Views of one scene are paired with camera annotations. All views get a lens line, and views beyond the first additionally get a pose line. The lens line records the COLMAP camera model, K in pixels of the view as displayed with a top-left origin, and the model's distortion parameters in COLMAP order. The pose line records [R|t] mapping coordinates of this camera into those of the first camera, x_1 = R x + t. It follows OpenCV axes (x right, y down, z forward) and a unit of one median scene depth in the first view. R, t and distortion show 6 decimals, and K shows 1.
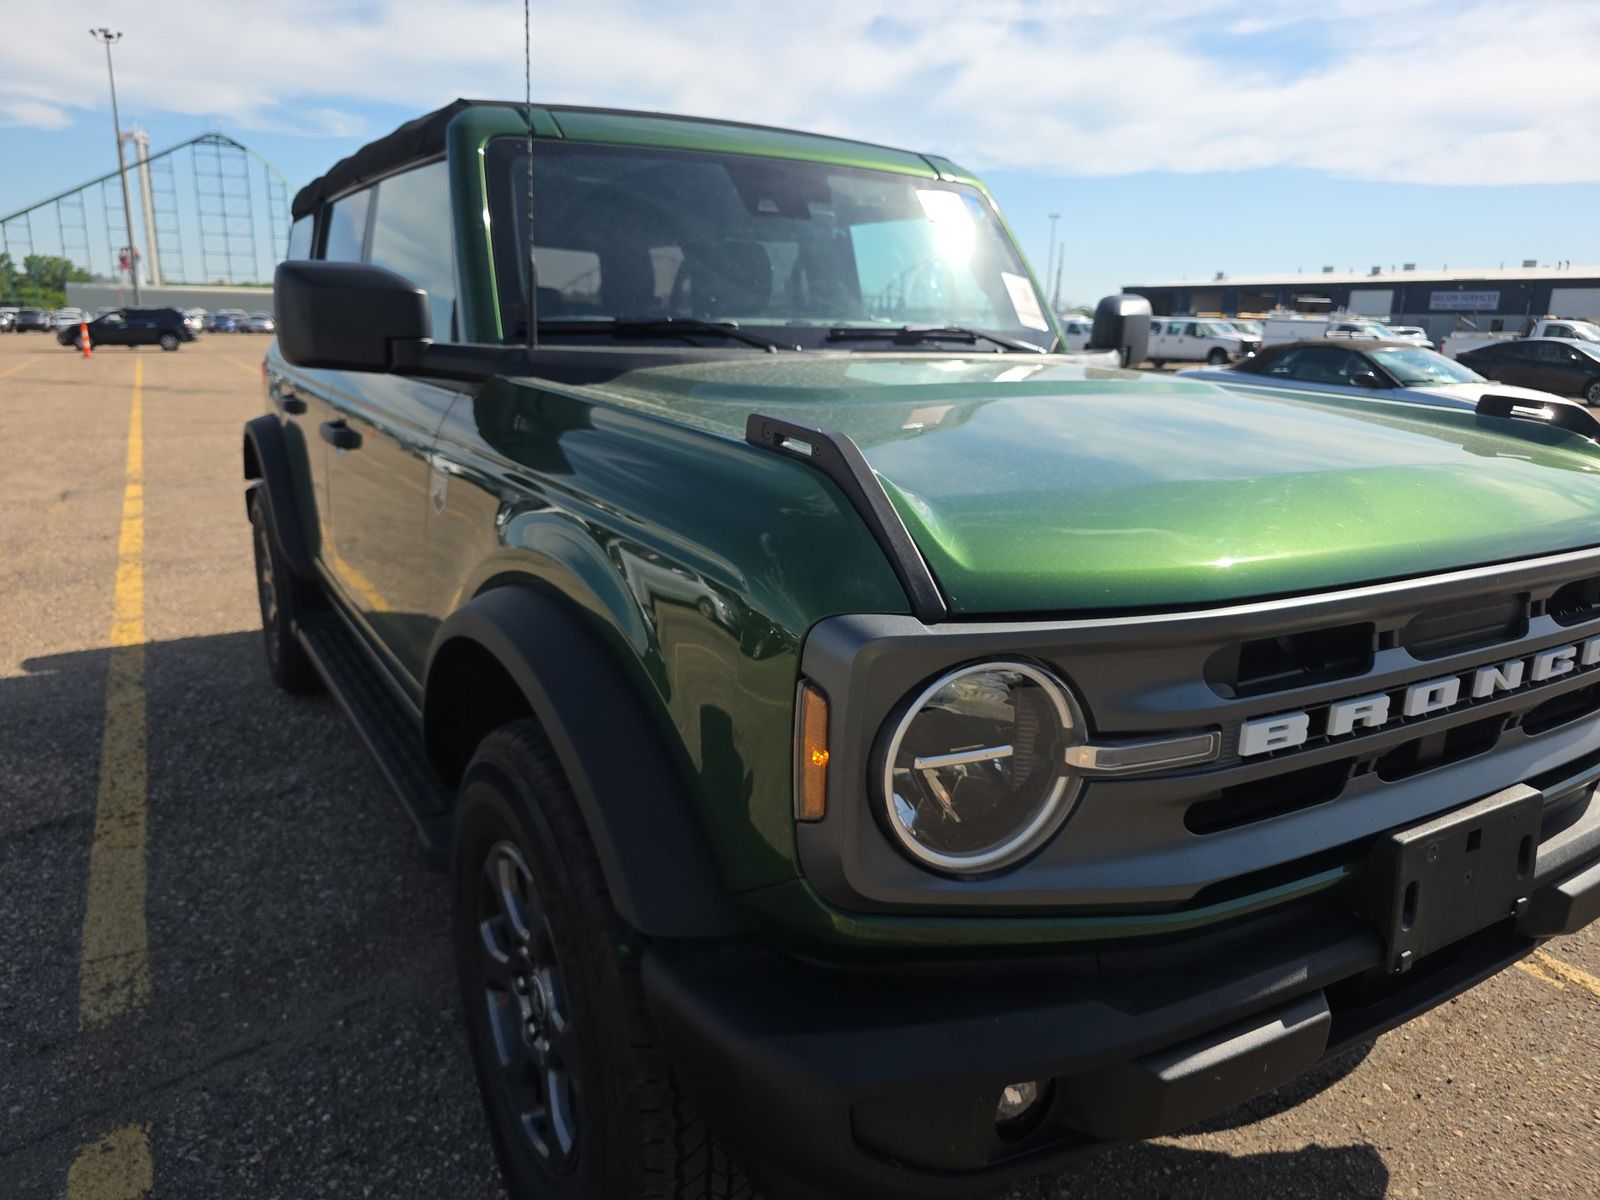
lens RADIAL K [[1099.0, 0, 800.0], [0, 1099.0, 600.0], [0, 0, 1]] dist [0.029870, -0.047940]
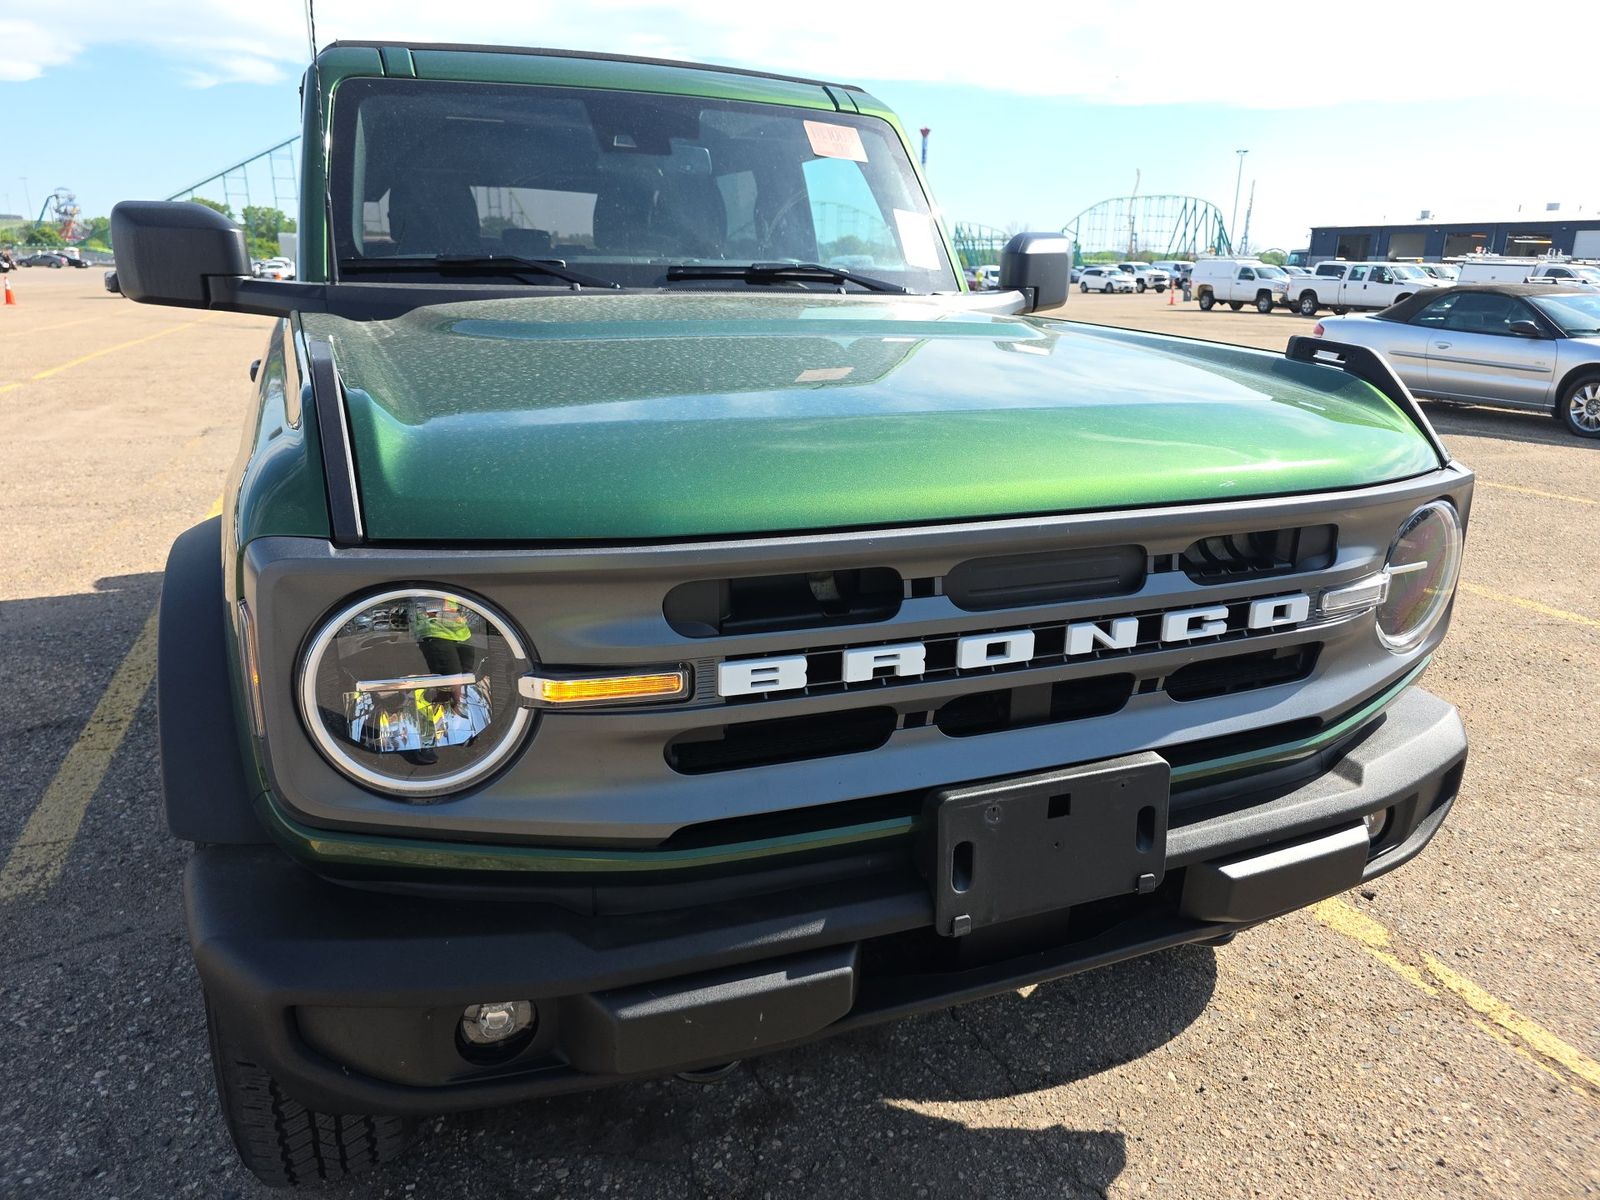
lens RADIAL K [[1114.3, 0, 805.8], [0, 1114.3, 579.5], [0, 0, 1]] dist [0.037239, -0.059452]
pose [[0.988018, 0.037950, -0.149600, 0.361681], [-0.034388, 0.999062, 0.026325, 0.004979], [0.150459, -0.020865, 0.988396, 0.020302]]
